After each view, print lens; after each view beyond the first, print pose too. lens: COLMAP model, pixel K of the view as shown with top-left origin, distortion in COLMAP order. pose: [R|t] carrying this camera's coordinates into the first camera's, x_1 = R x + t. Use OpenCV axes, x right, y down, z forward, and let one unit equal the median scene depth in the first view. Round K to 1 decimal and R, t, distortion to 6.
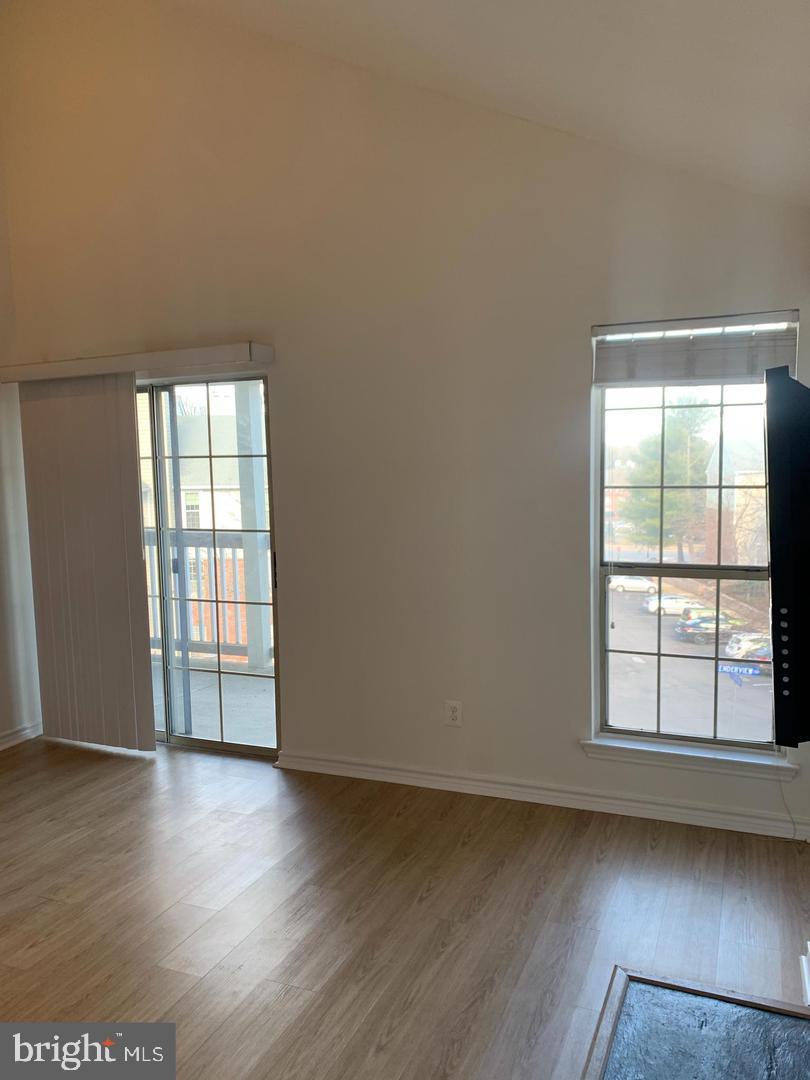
lens RADIAL K [[820.0, 0, 411.5], [0, 820.0, 538.1], [0, 0, 1]] dist [0.006651, -0.008077]
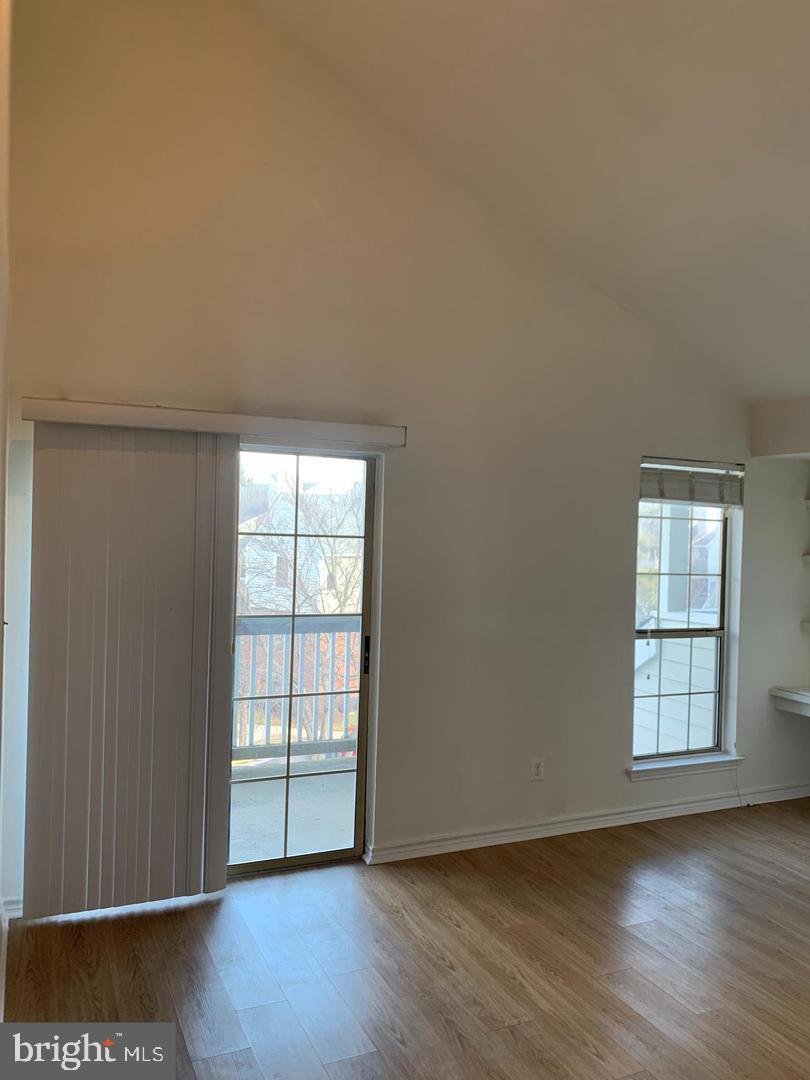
lens RADIAL K [[830.6, 0, 404.1], [0, 830.6, 524.5], [0, 0, 1]] dist [-0.010533, -0.007764]
pose [[0.683613, 0.044429, 0.728491, -0.898565], [0.025171, 0.996116, -0.084371, -0.032694], [-0.729410, 0.076014, 0.679840, 0.305096]]
